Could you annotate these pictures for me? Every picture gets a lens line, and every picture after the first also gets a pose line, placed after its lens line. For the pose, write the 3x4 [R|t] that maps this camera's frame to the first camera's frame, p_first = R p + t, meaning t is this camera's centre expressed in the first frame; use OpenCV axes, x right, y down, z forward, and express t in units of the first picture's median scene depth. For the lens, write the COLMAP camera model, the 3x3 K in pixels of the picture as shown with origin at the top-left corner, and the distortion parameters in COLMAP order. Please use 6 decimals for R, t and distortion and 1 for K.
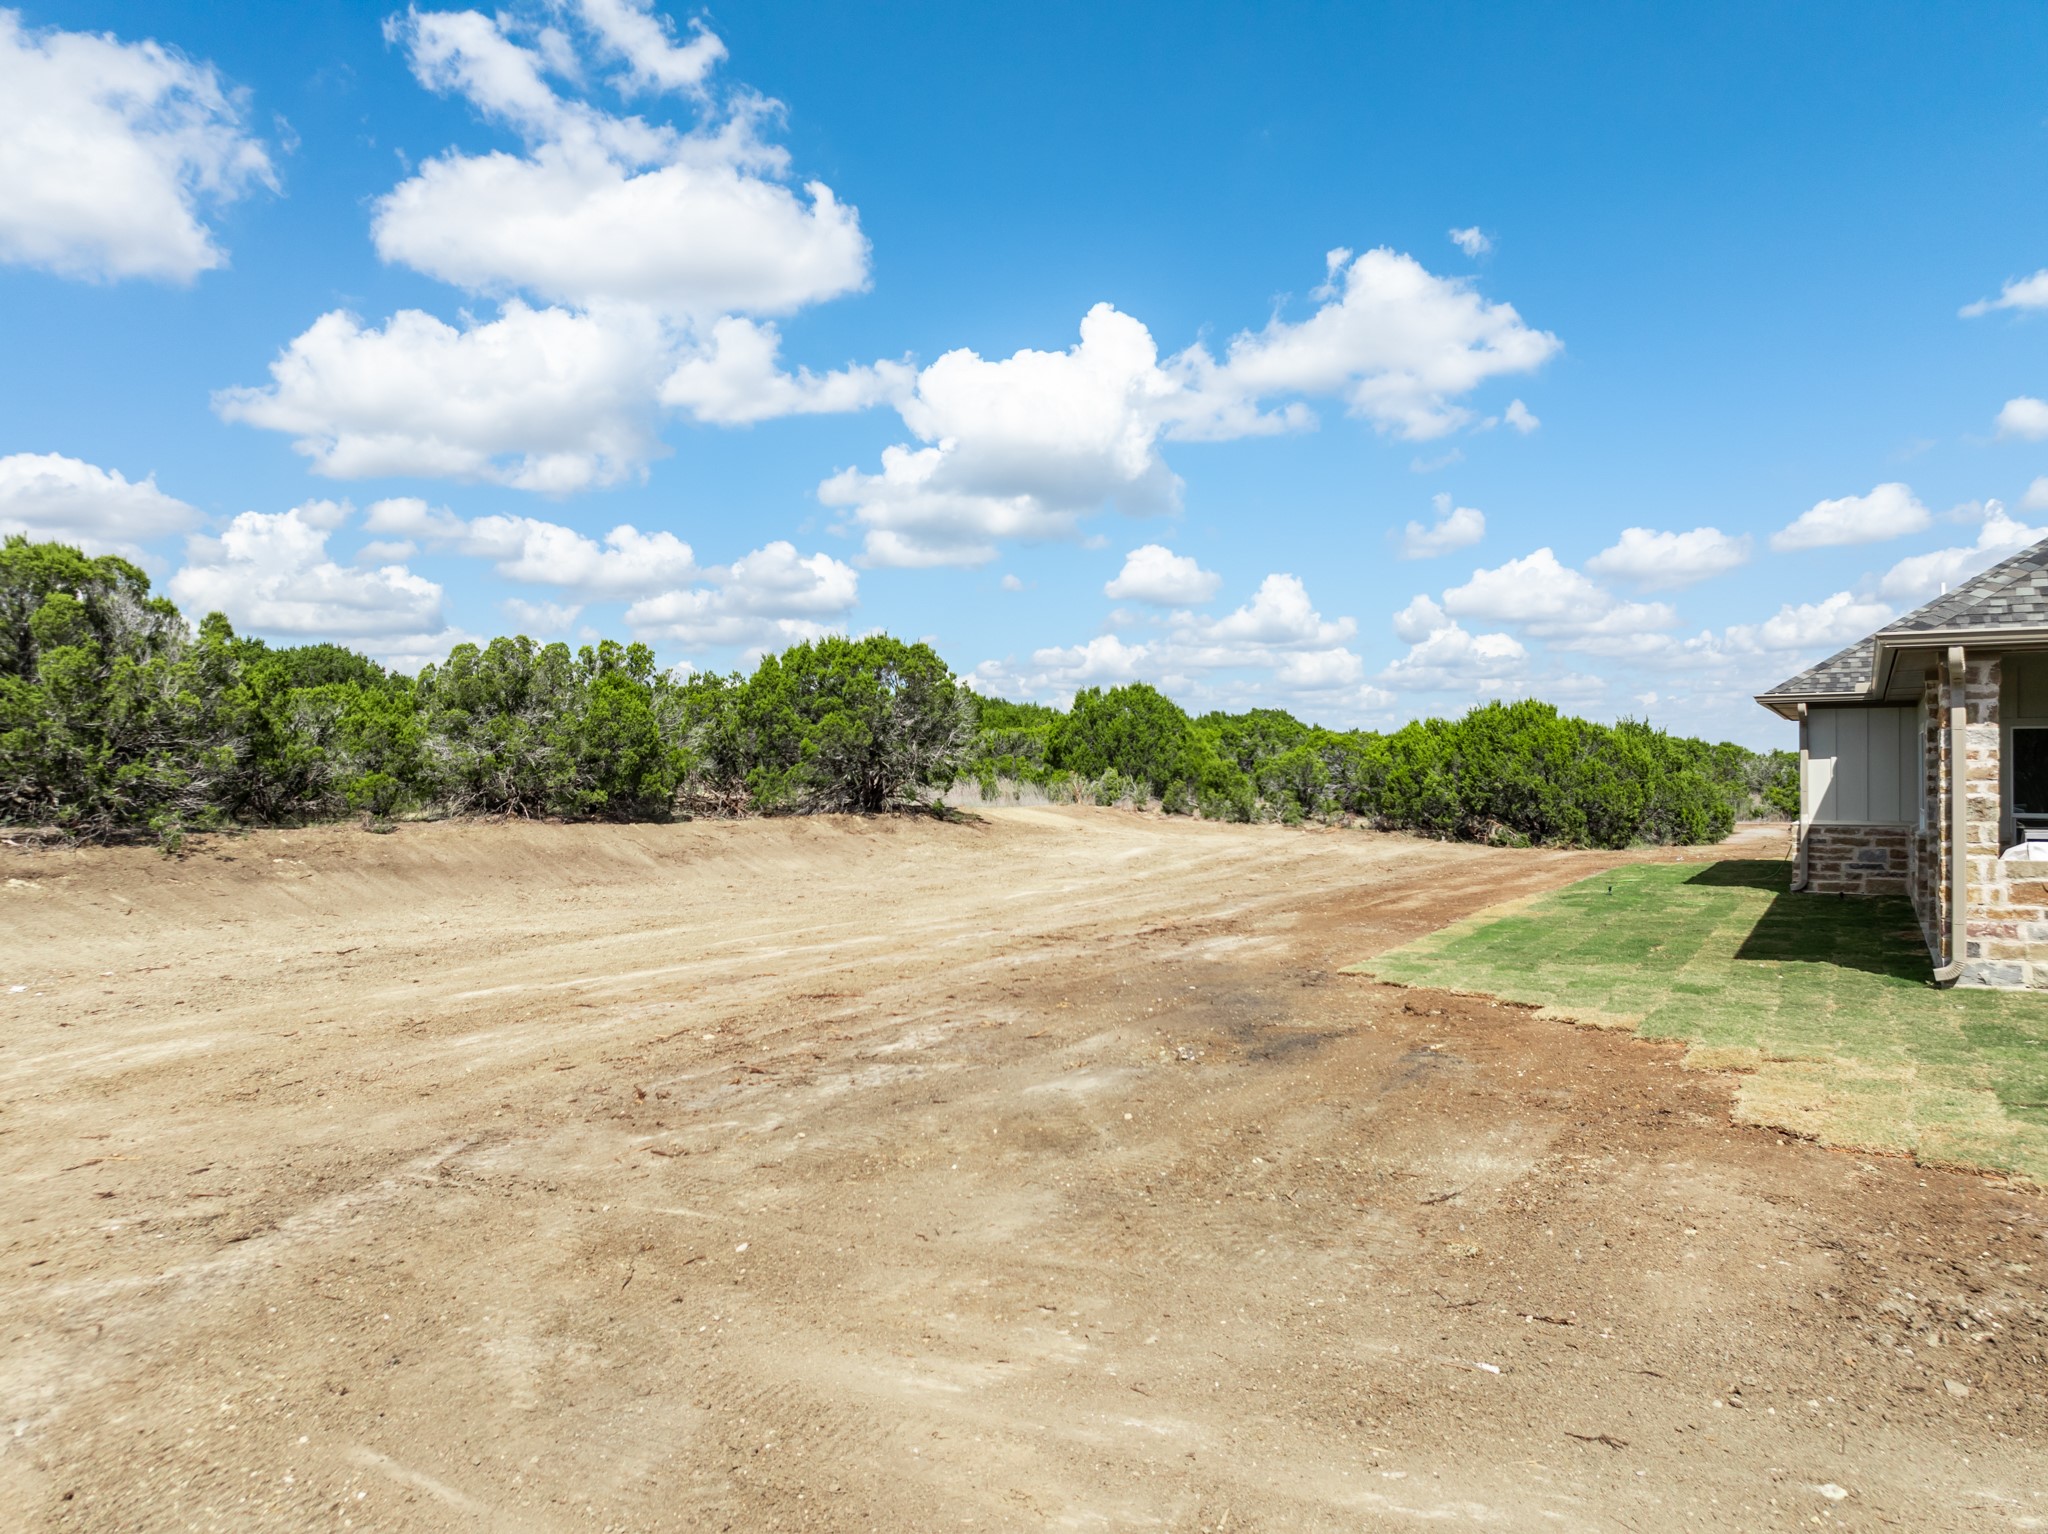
lens RADIAL K [[1443.5, 0, 987.6], [0, 1443.5, 768.5], [0, 0, 1]] dist [-0.016199, -0.000266]
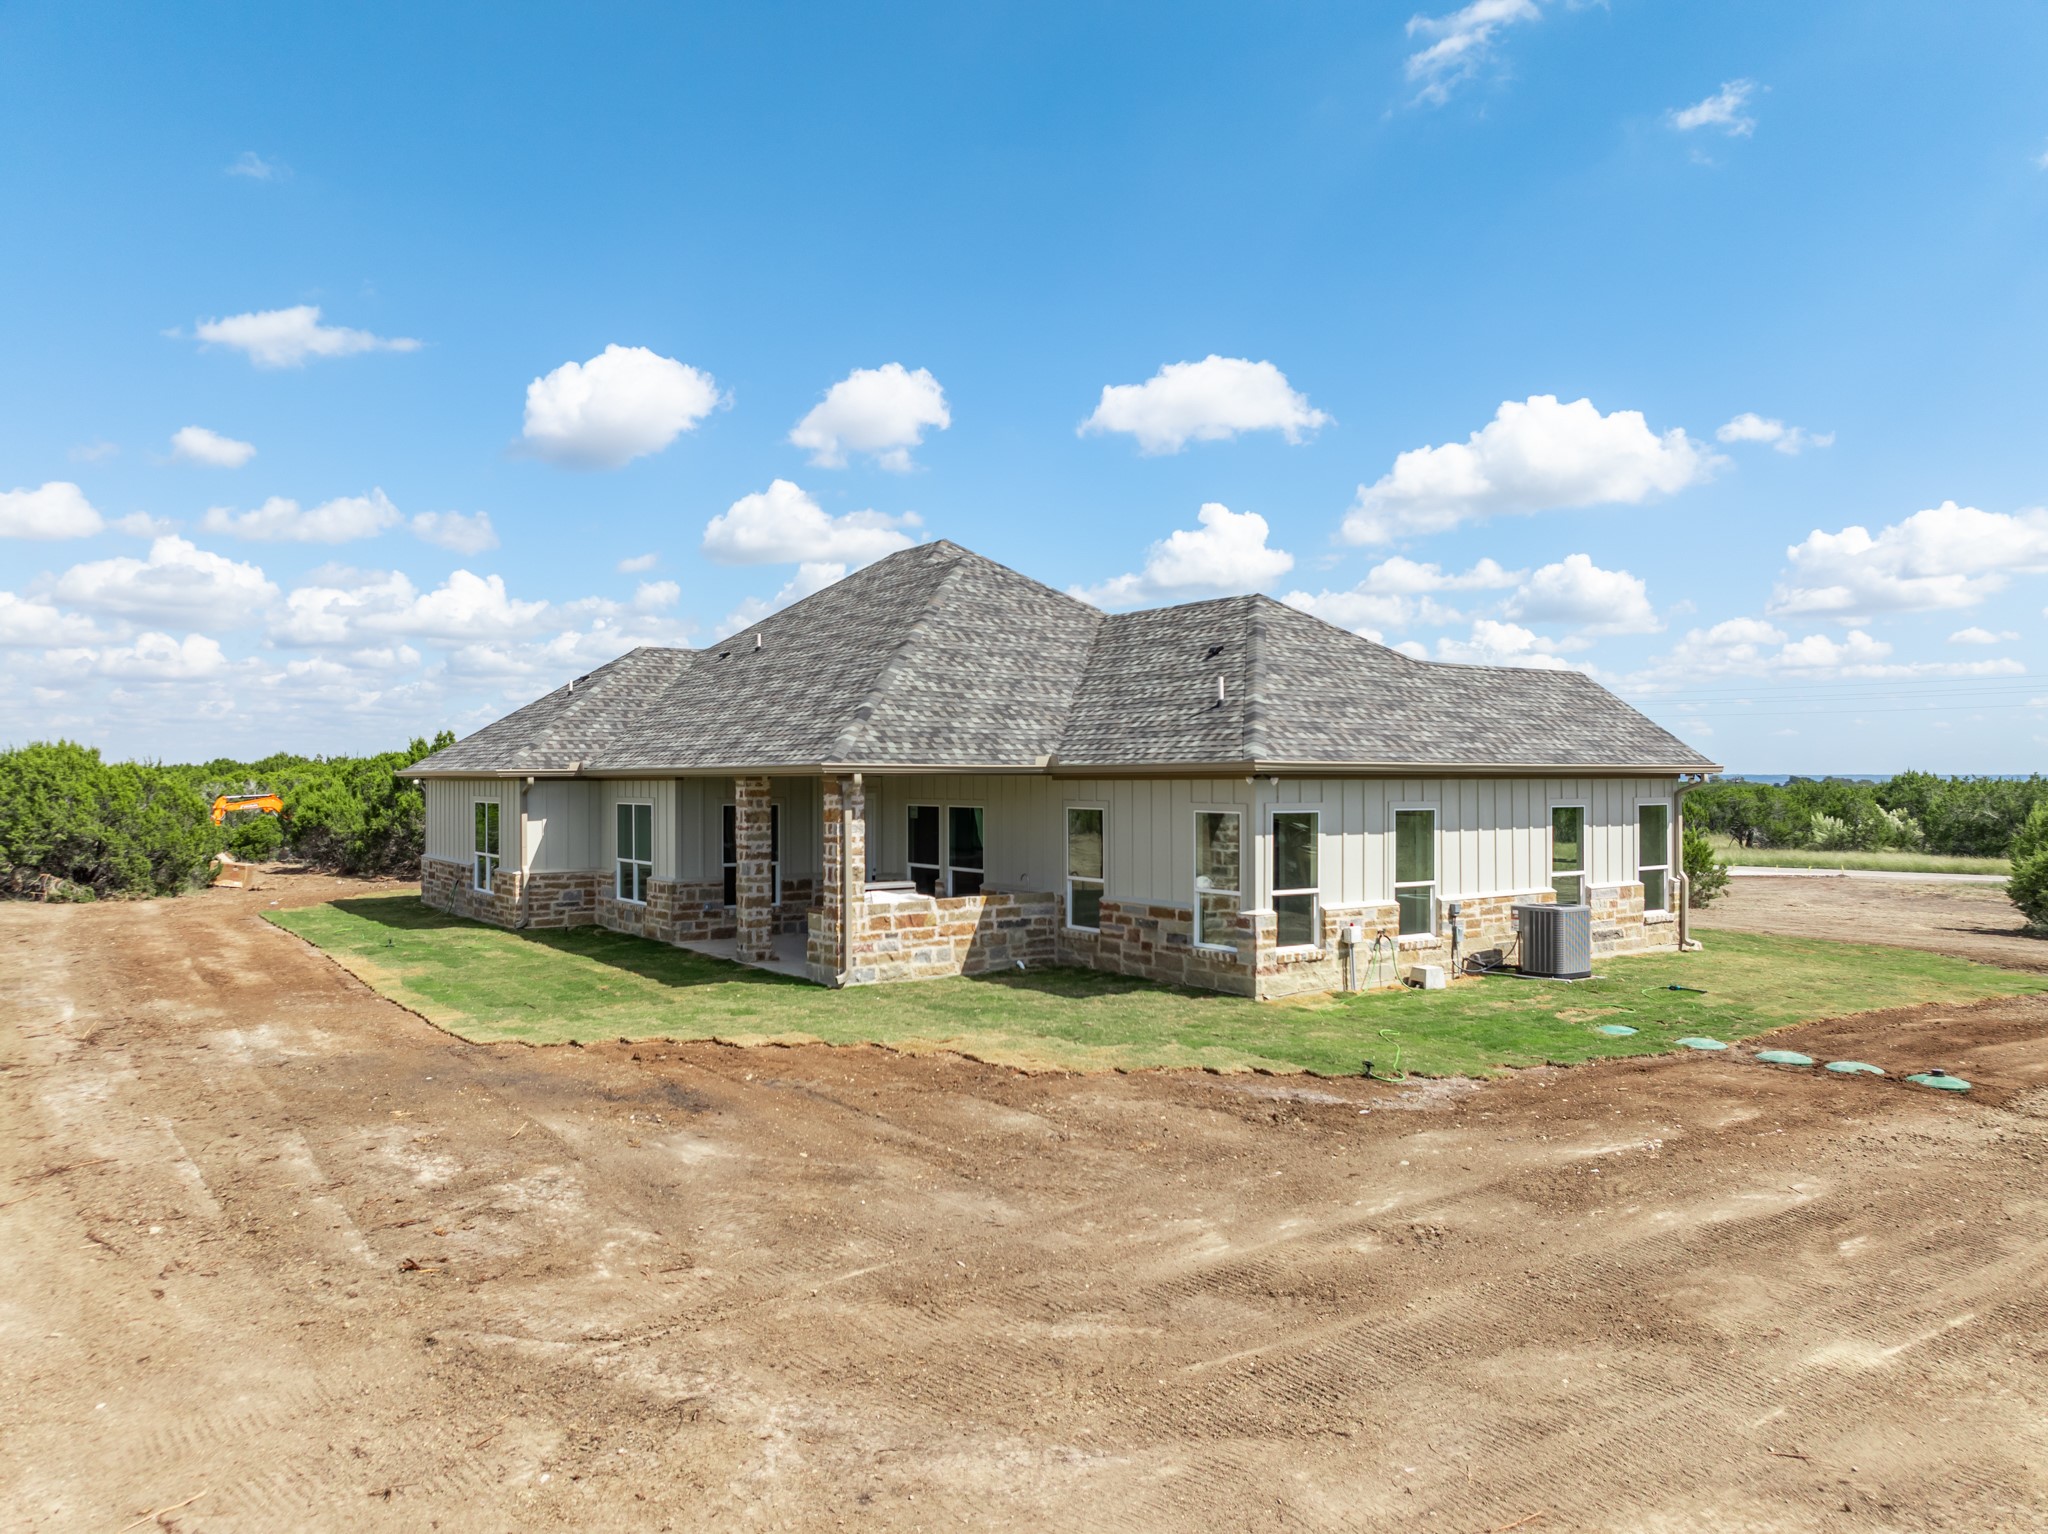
lens RADIAL K [[1447.5, 0, 1062.1], [0, 1447.5, 768.8], [0, 0, 1]] dist [-0.006969, 0.000481]
pose [[0.382974, 0.010033, 0.923704, -0.309750], [-0.004930, 0.999949, -0.008818, -0.032615], [-0.923746, -0.001177, 0.383004, 0.071495]]
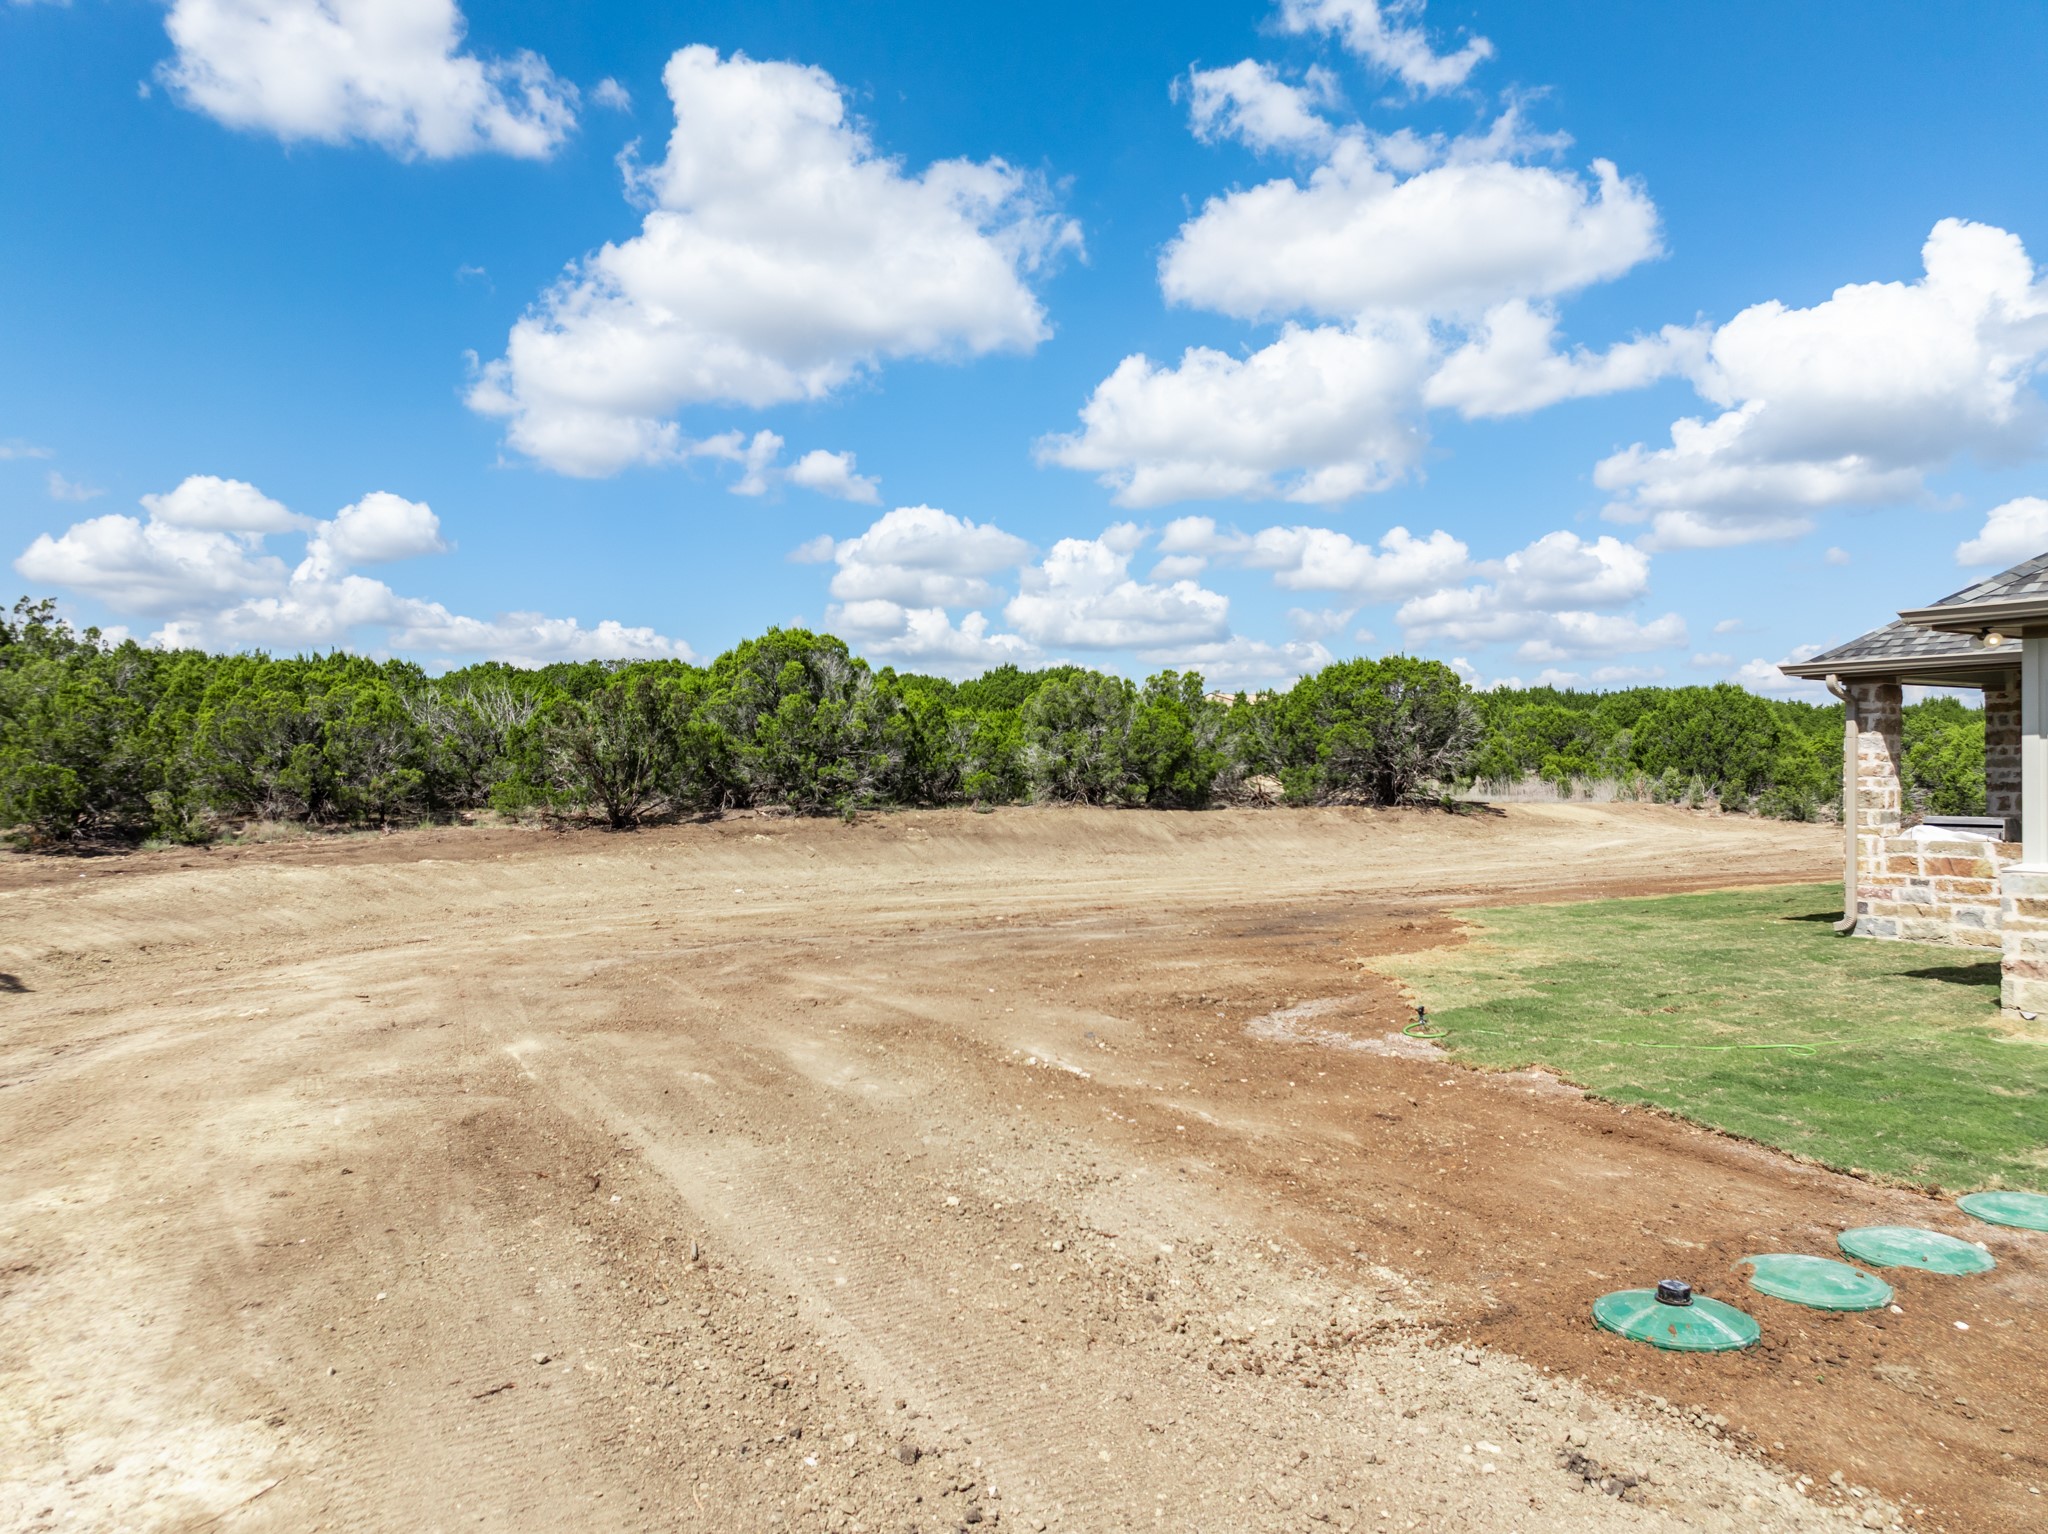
lens RADIAL K [[1443.5, 0, 987.6], [0, 1443.5, 768.5], [0, 0, 1]] dist [-0.016199, -0.000266]
pose [[0.858816, -0.001602, -0.512281, 0.290710], [0.001766, 0.999998, -0.000168, -0.000064], [0.512281, -0.000760, 0.858818, -0.221717]]
